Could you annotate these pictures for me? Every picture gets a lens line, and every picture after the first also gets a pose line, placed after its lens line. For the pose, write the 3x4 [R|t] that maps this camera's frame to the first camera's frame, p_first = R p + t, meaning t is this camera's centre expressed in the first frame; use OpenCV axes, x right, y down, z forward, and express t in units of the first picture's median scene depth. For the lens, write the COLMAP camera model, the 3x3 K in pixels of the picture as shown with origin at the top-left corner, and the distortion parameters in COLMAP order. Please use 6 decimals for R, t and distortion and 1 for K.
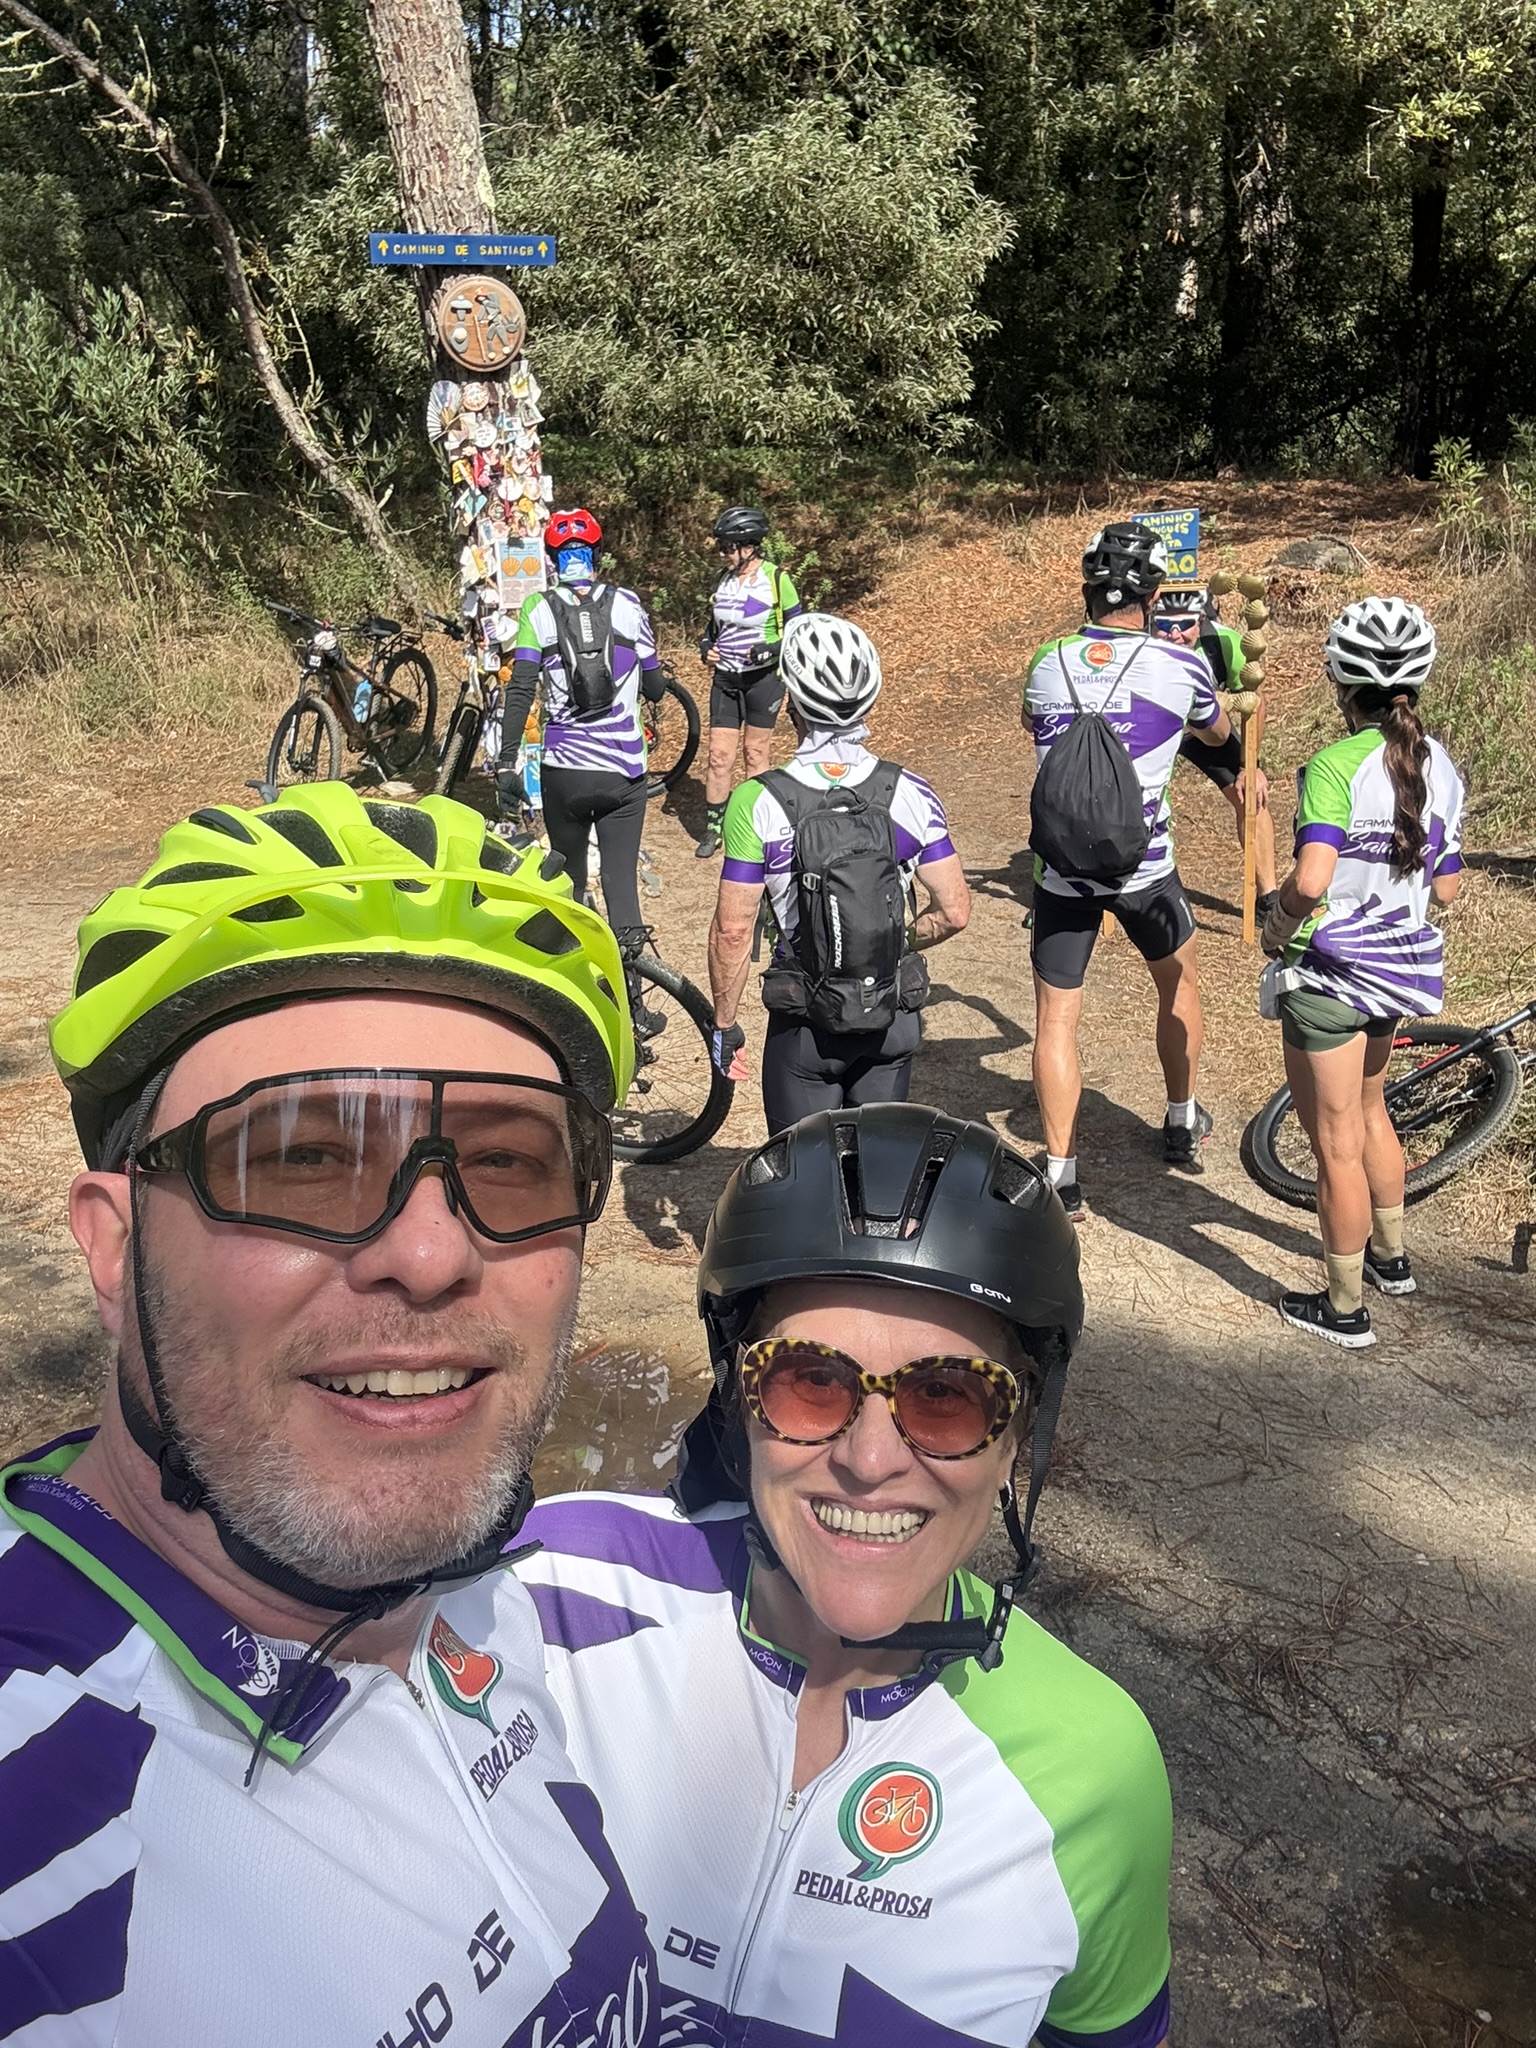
lens RADIAL K [[1802.6, 0, 773.4], [0, 1802.6, 1031.8], [0, 0, 1]] dist [0.064905, -0.077417]
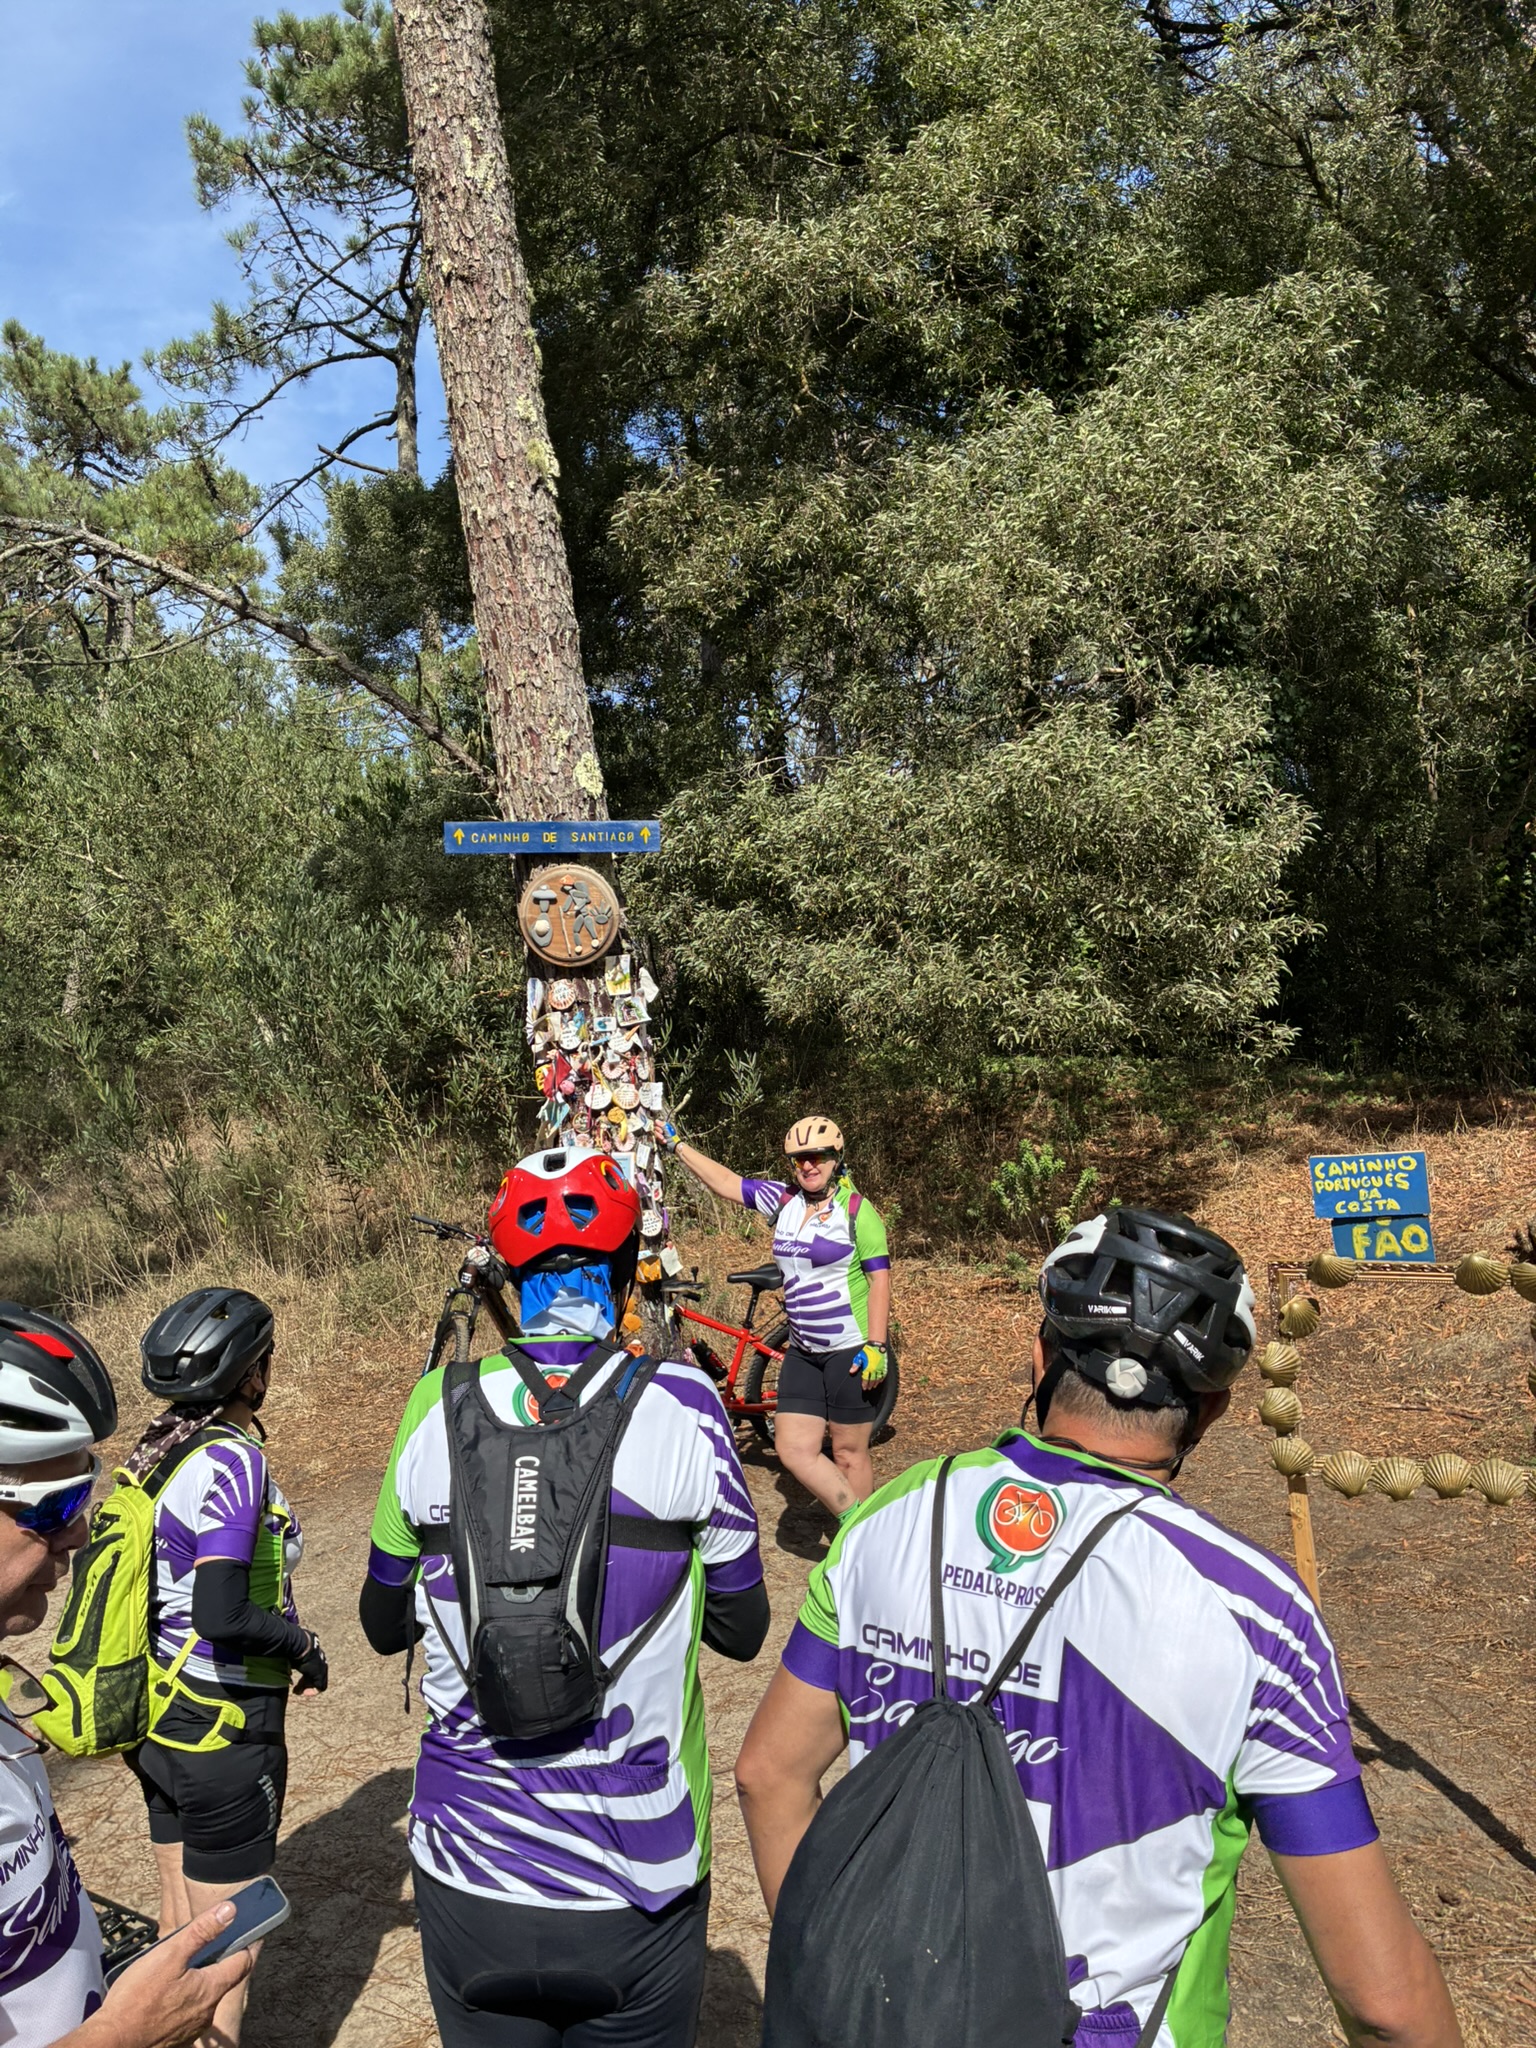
lens RADIAL K [[1553.9, 0, 772.5], [0, 1553.9, 1035.0], [0, 0, 1]] dist [0.047791, -0.009166]
pose [[0.951672, 0.002683, -0.307104, 0.118344], [-0.101135, 0.946926, -0.305128, -0.090890], [0.289986, 0.321441, 0.901434, 0.288602]]
